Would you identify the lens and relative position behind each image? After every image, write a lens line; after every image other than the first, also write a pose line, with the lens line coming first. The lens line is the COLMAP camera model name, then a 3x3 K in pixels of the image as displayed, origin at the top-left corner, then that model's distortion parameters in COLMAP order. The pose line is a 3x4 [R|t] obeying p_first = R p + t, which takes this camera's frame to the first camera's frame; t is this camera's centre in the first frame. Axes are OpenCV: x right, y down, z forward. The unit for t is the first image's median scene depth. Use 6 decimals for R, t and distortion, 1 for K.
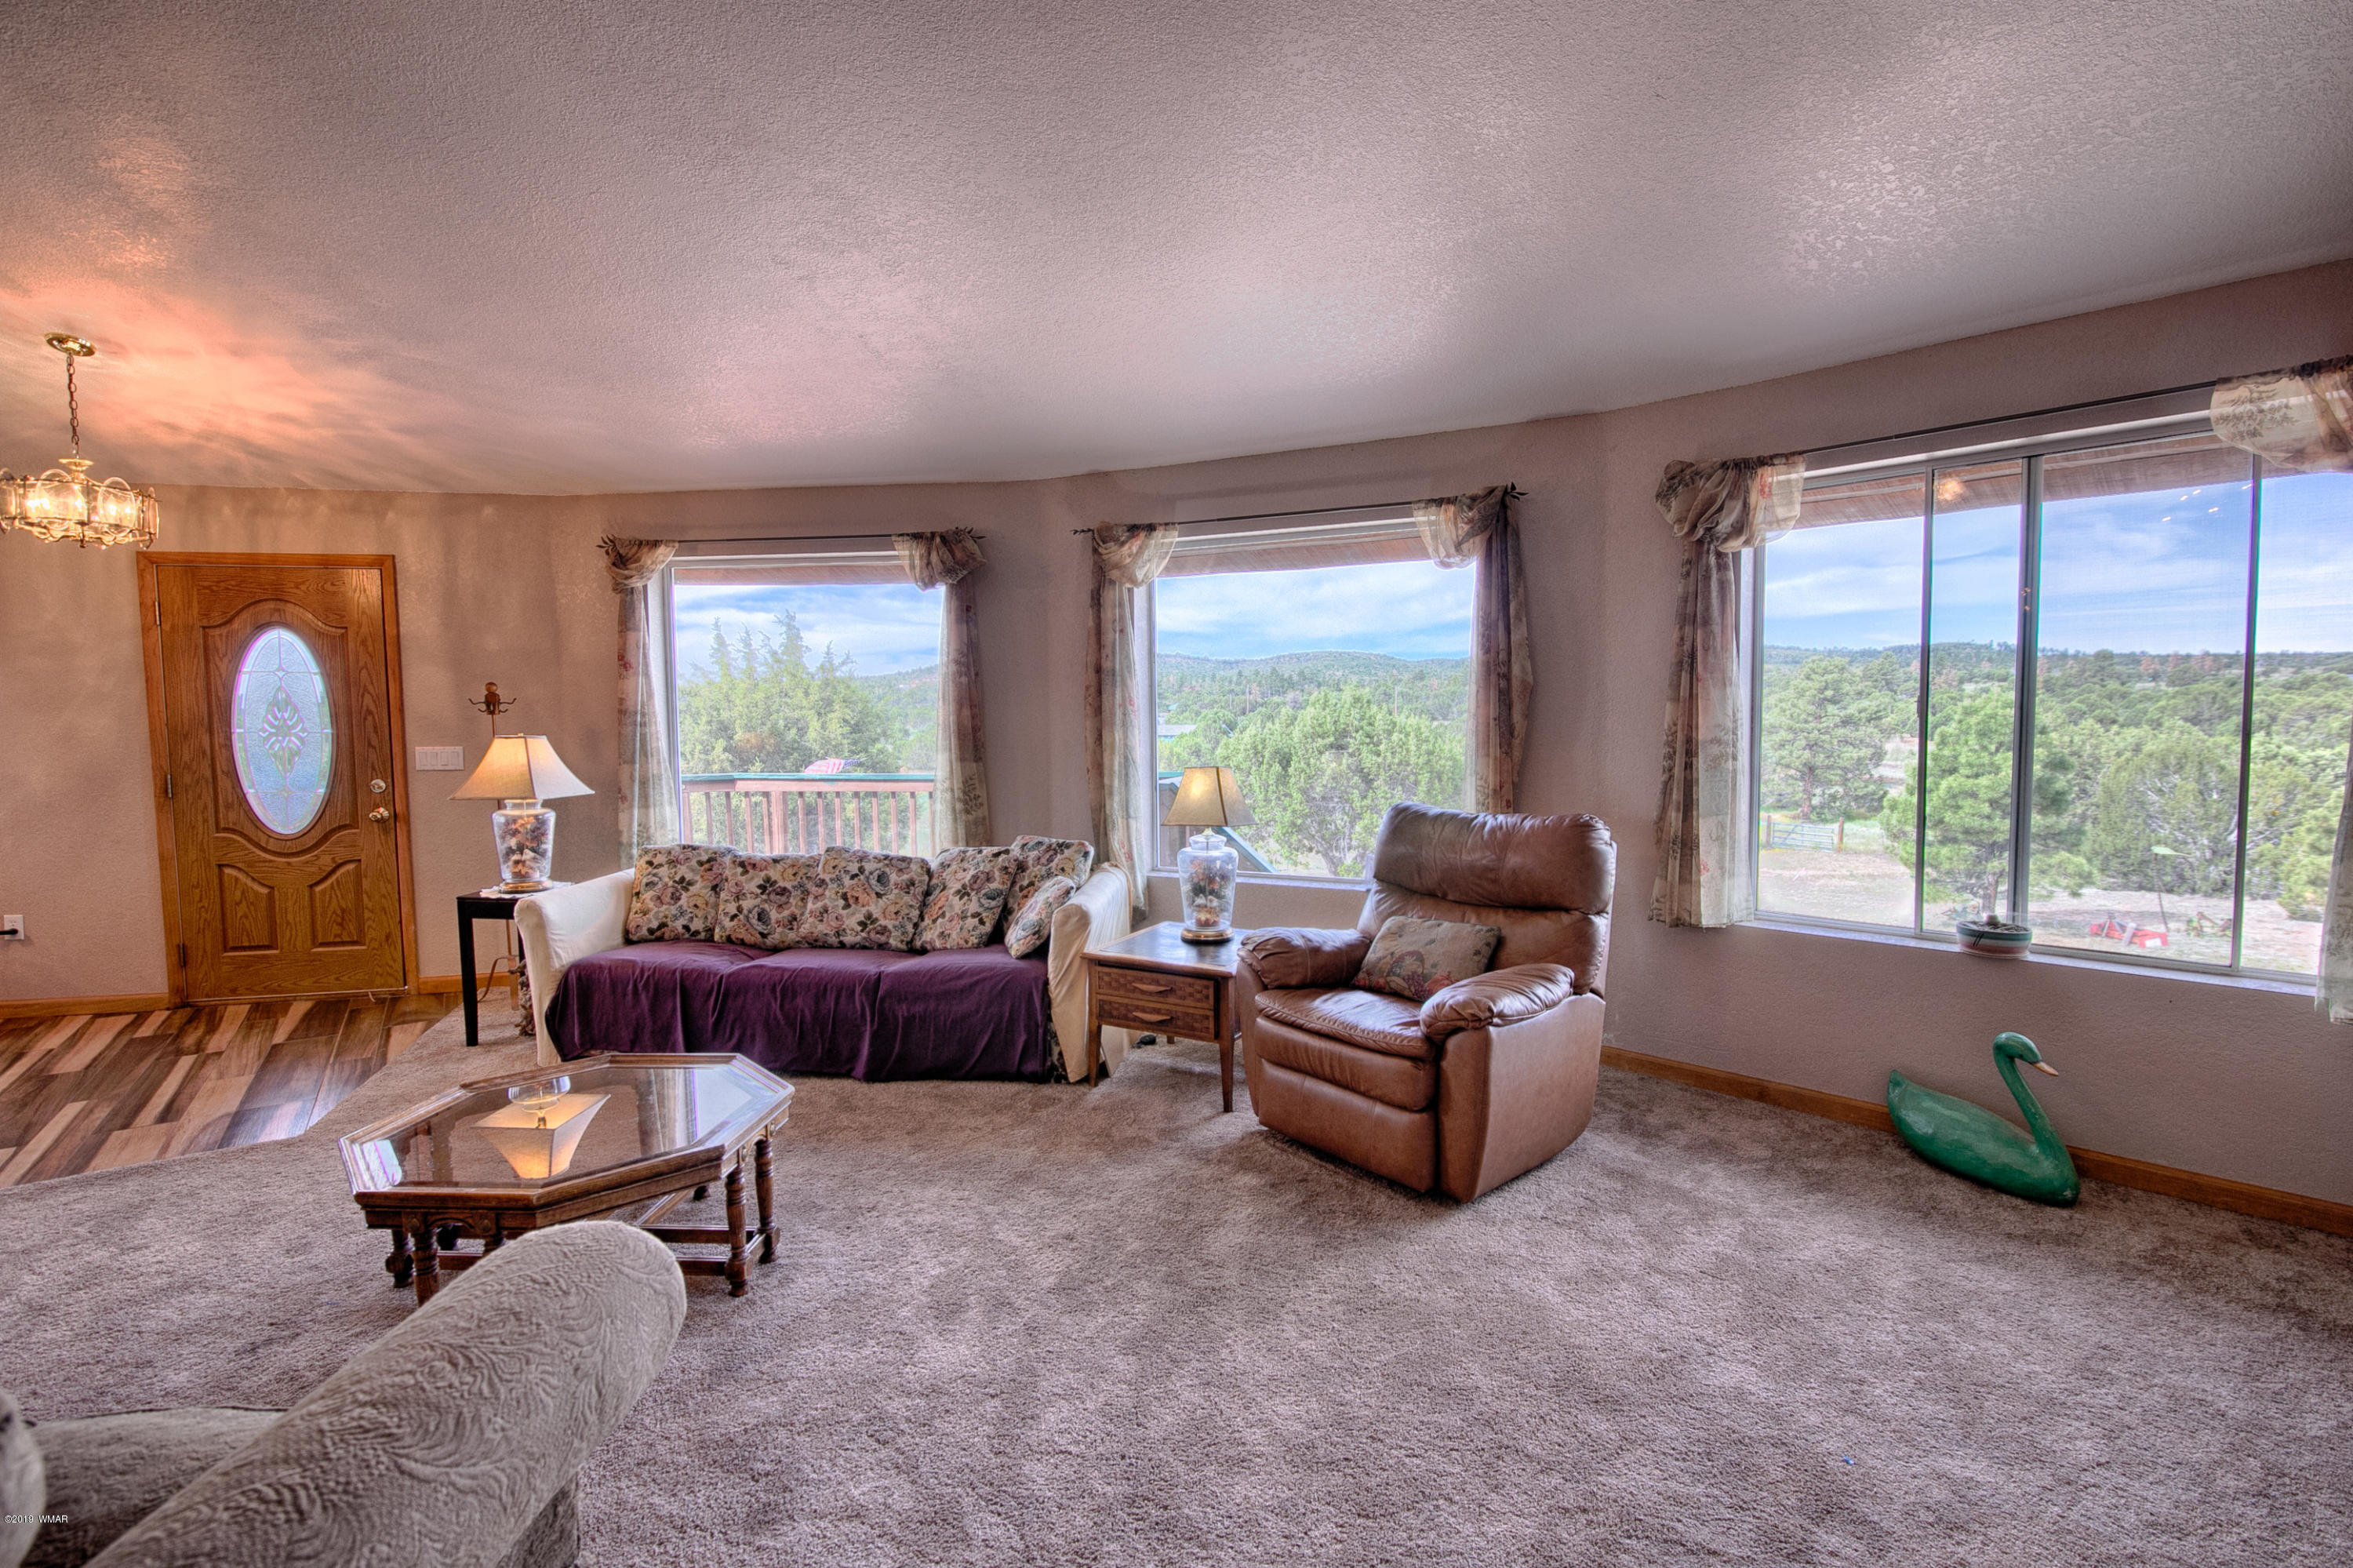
lens RADIAL K [[1096.0, 0, 1176.5], [0, 1096.0, 784.0], [0, 0, 1]] dist [-0.013301, 0.000403]
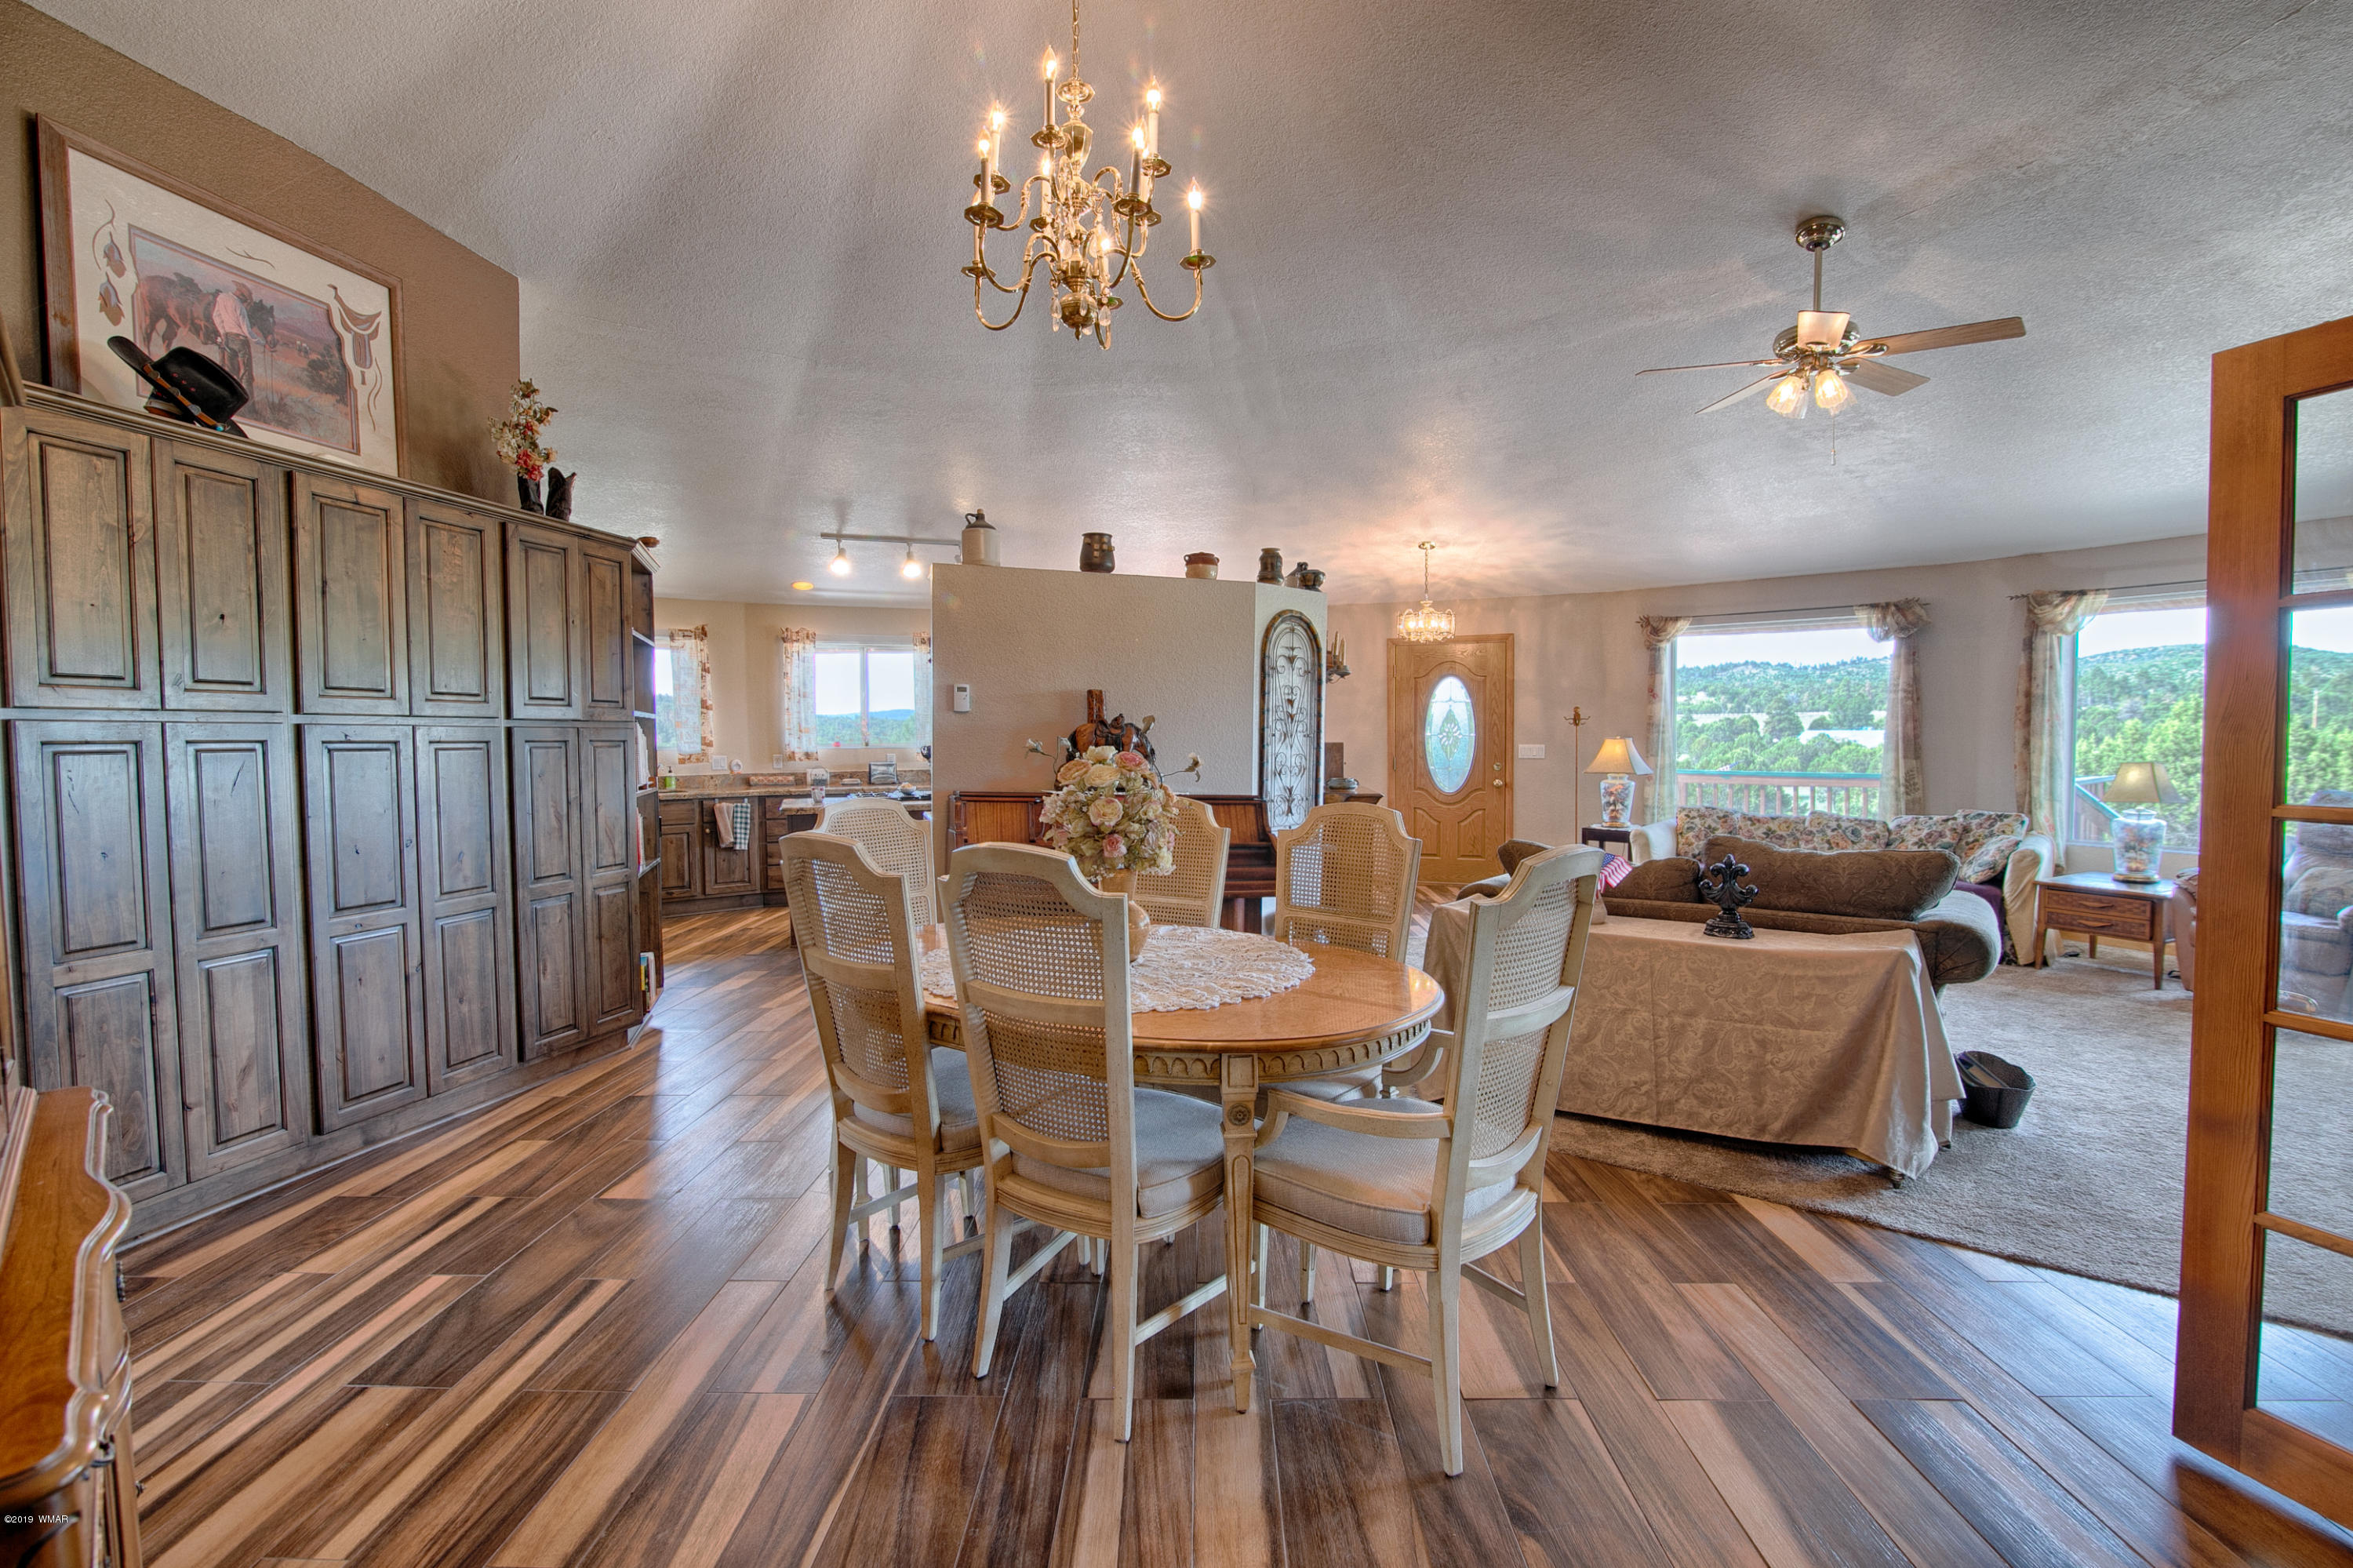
lens RADIAL K [[1096.0, 0, 1176.5], [0, 1096.0, 784.0], [0, 0, 1]] dist [-0.013301, 0.000403]
pose [[0.817873, 0.031512, -0.574536, -0.162252], [-0.037926, 0.999280, 0.000819, 0.050831], [0.574148, 0.021120, 0.818479, -0.776225]]
